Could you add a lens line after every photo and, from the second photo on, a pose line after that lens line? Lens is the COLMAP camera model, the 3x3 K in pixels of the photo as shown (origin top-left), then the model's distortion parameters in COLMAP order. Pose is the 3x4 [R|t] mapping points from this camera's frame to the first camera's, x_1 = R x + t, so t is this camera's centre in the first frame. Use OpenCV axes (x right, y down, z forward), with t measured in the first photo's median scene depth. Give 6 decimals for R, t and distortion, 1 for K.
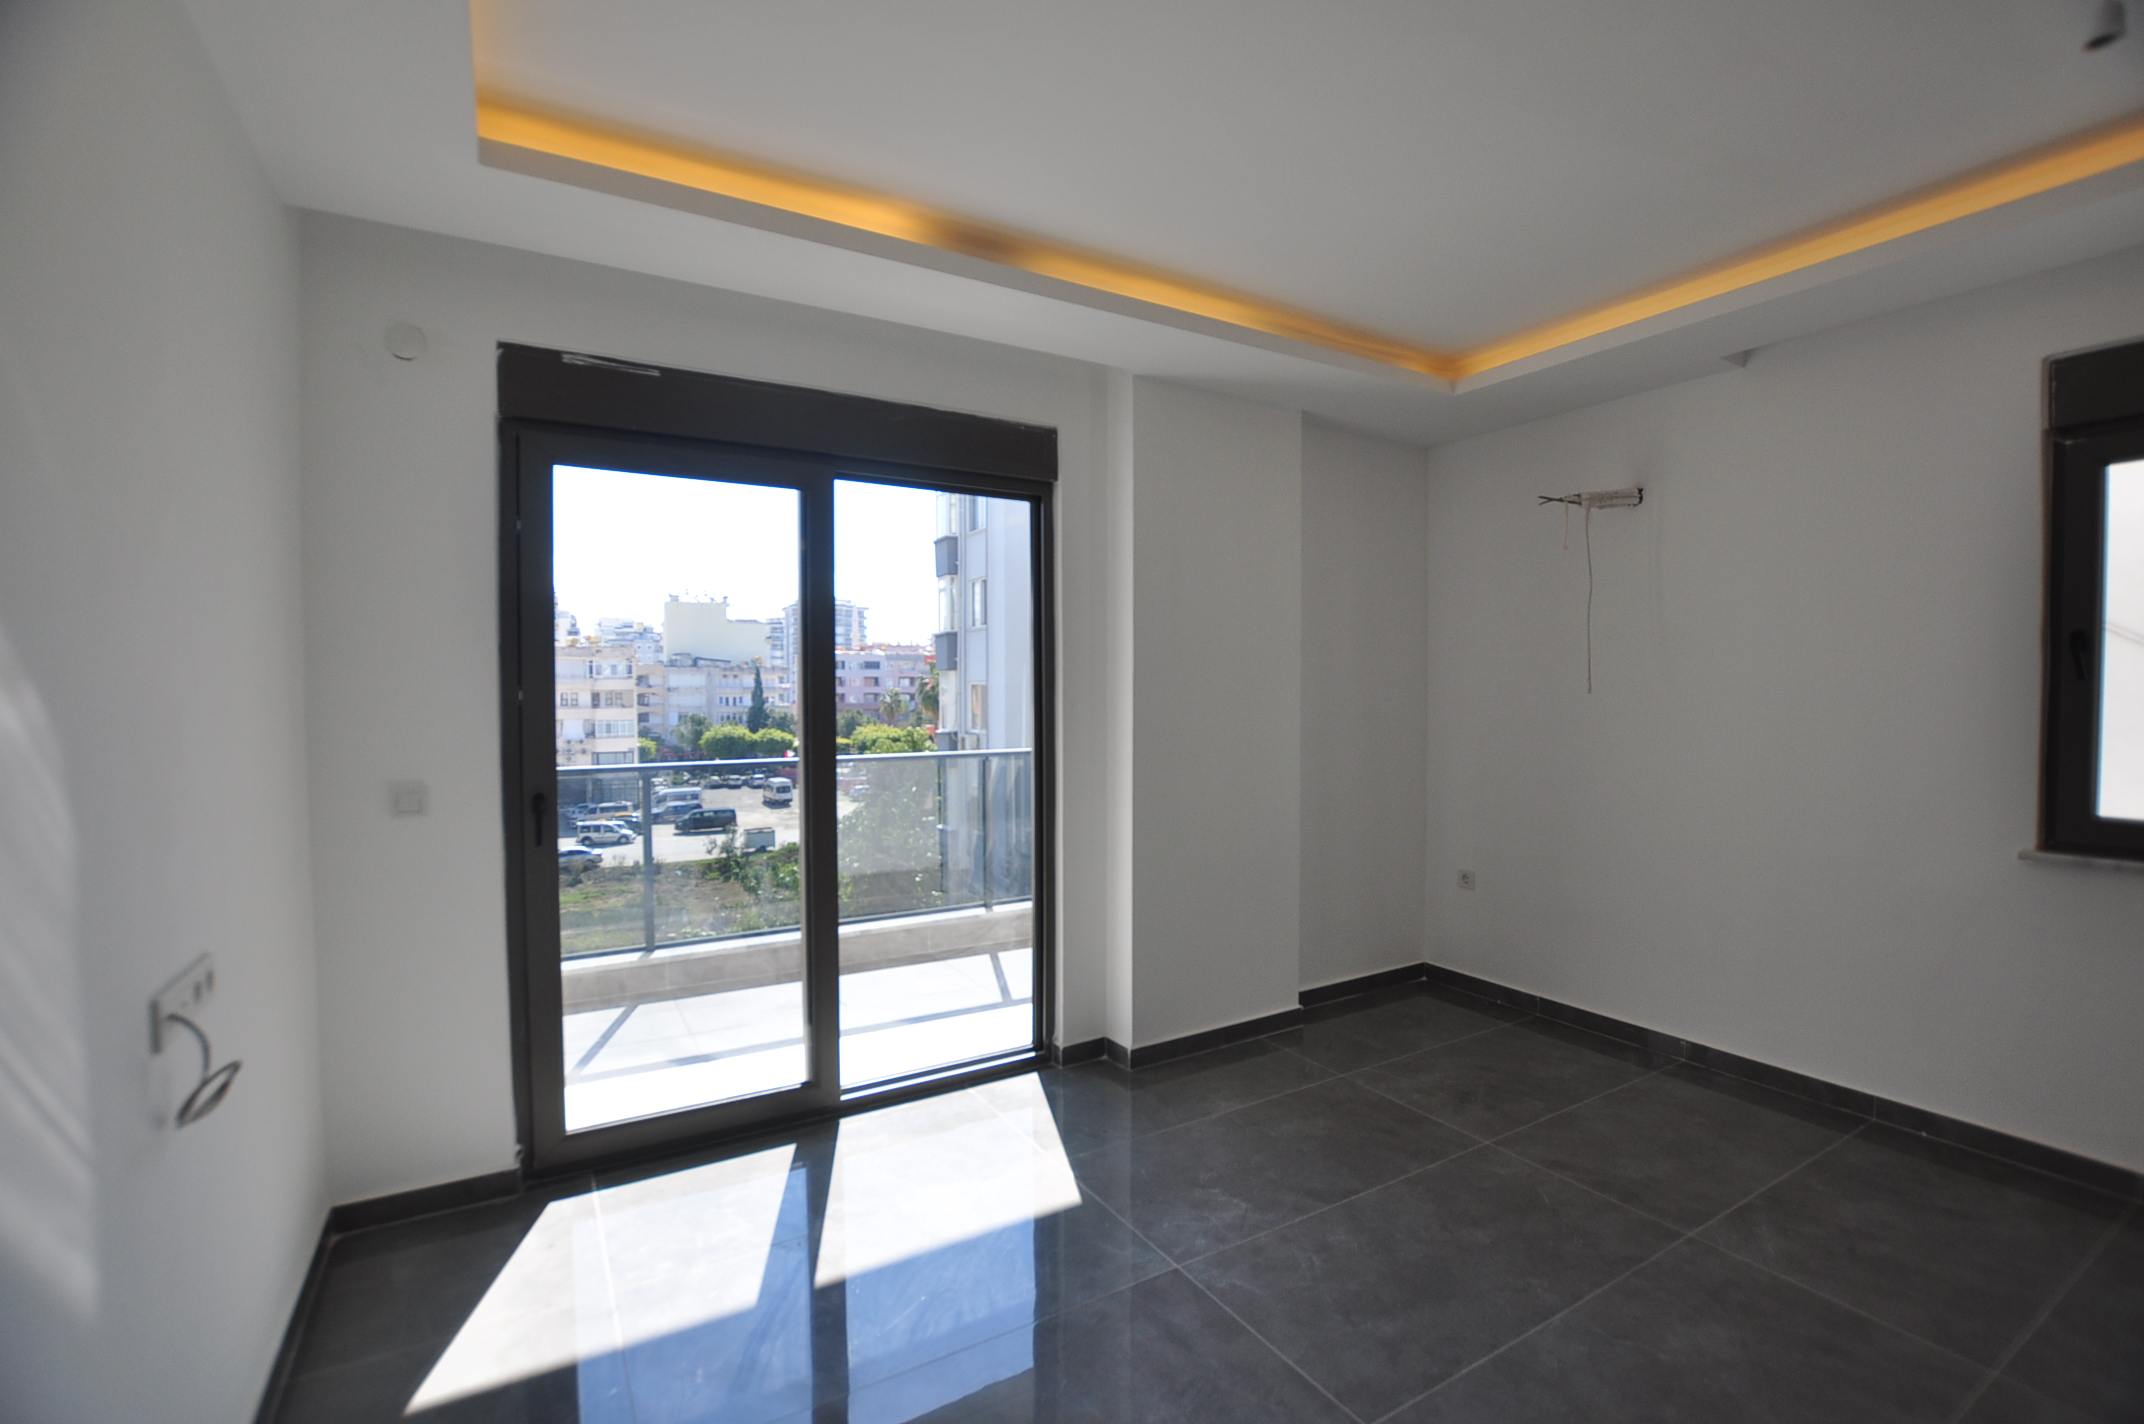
lens RADIAL K [[940.7, 0, 1072.0], [0, 940.7, 712.0], [0, 0, 1]] dist [-0.036320, 0.003659]
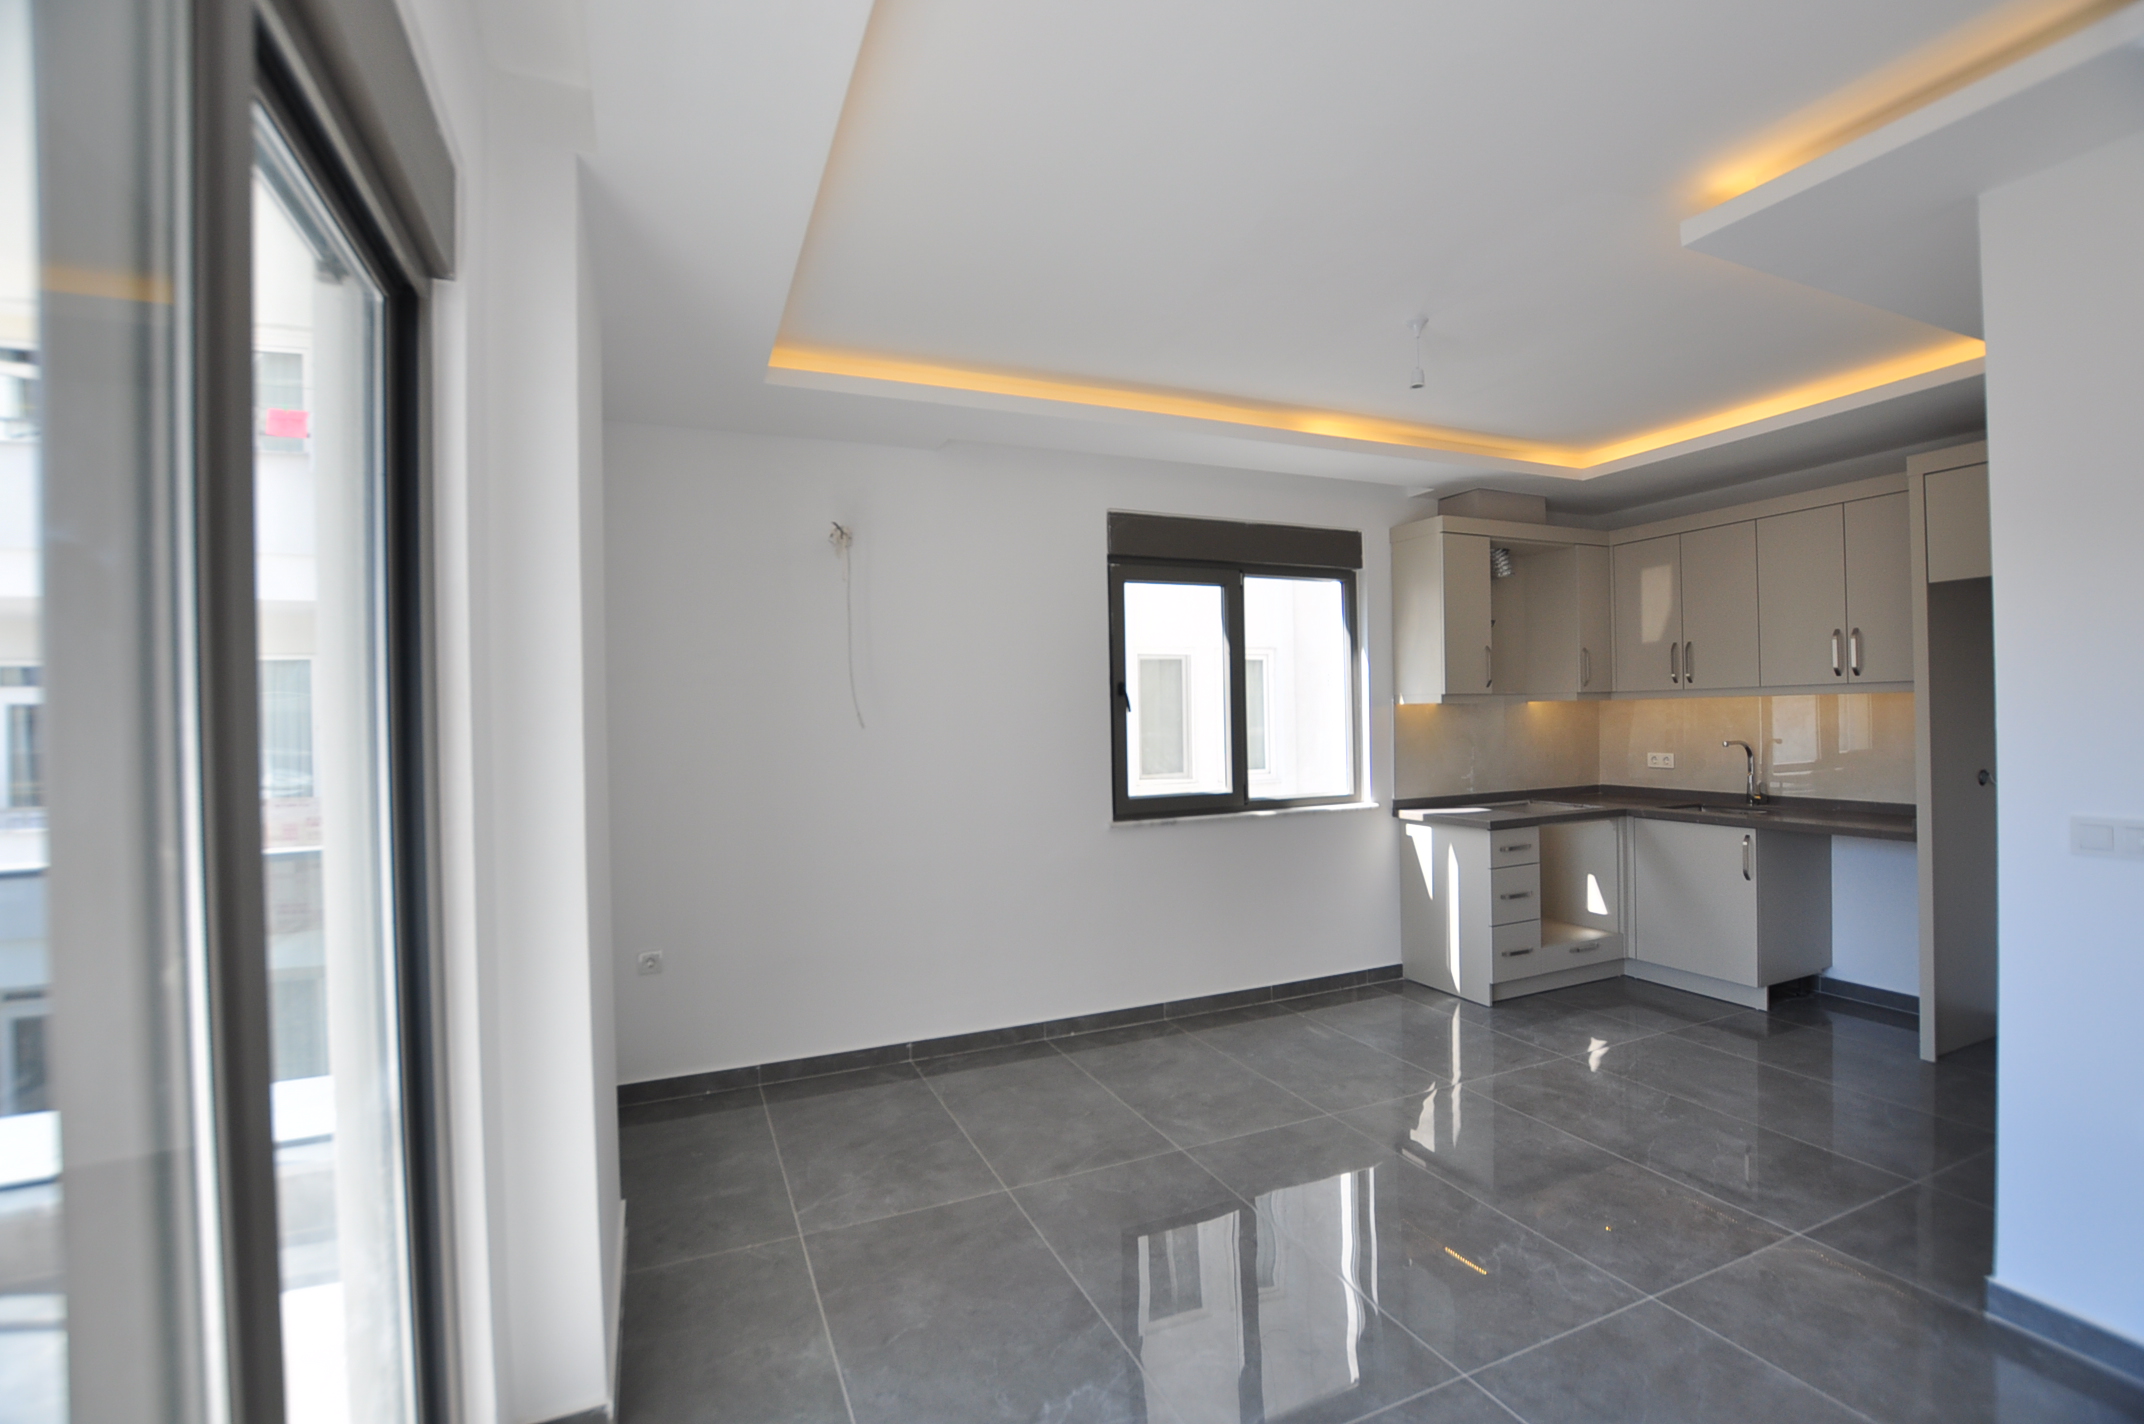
lens RADIAL K [[940.7, 0, 1072.0], [0, 940.7, 712.0], [0, 0, 1]] dist [-0.036320, 0.003659]
pose [[0.131176, 0.006727, 0.991336, -0.473722], [0.049809, 0.998669, -0.013368, -0.014539], [-0.990107, 0.051132, 0.130666, 0.729007]]
